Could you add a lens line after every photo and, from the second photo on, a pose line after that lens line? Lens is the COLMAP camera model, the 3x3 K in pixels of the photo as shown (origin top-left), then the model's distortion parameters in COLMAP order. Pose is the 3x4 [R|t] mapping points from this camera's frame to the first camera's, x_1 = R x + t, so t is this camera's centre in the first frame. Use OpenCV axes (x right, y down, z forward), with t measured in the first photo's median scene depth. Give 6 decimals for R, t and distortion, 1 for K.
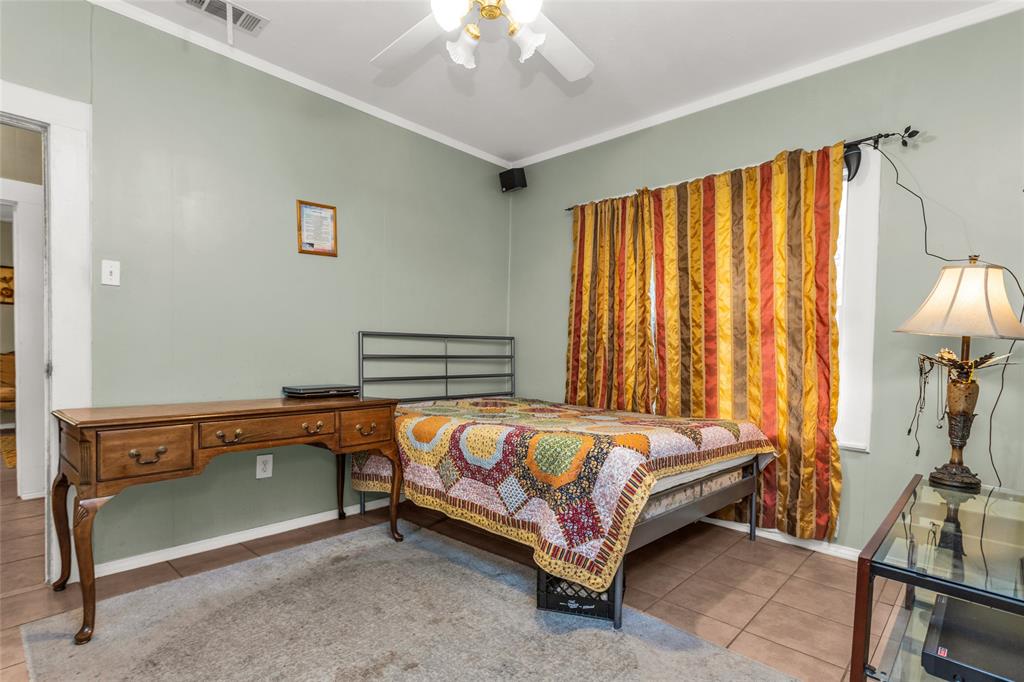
lens RADIAL K [[507.0, 0, 512.0], [0, 507.0, 360.8], [0, 0, 1]] dist [0.002257, 0.000911]
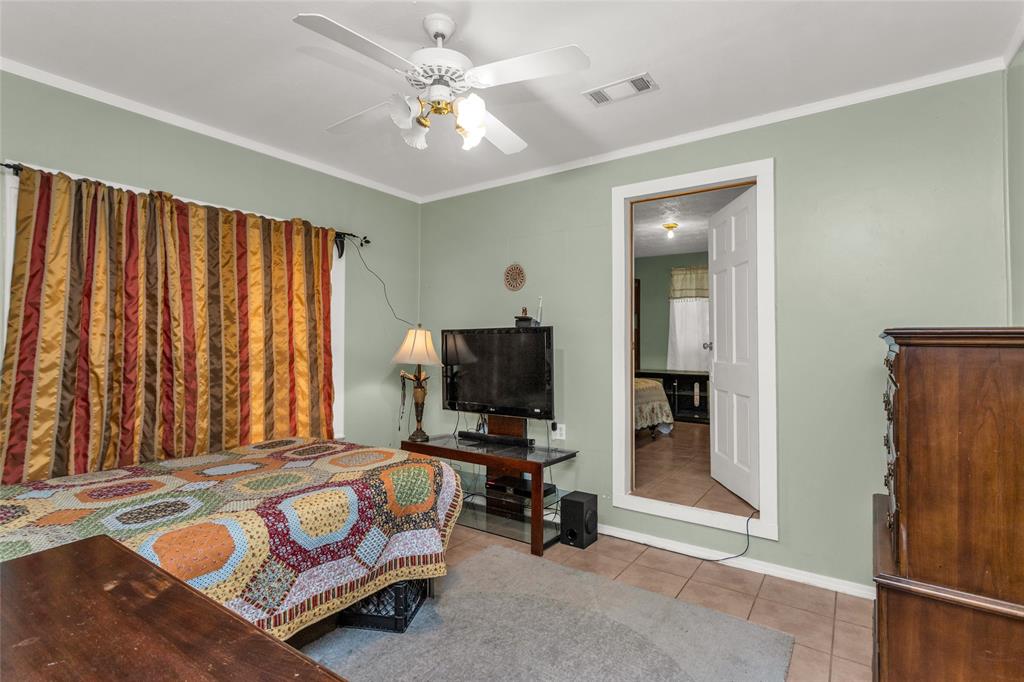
lens RADIAL K [[494.8, 0, 510.4], [0, 494.8, 332.5], [0, 0, 1]] dist [0.000157, 0.000153]
pose [[-0.145086, 0.003845, 0.989412, -0.709605], [0.017436, 0.999847, -0.001329, -0.107939], [-0.989265, 0.017059, -0.145131, 0.615320]]
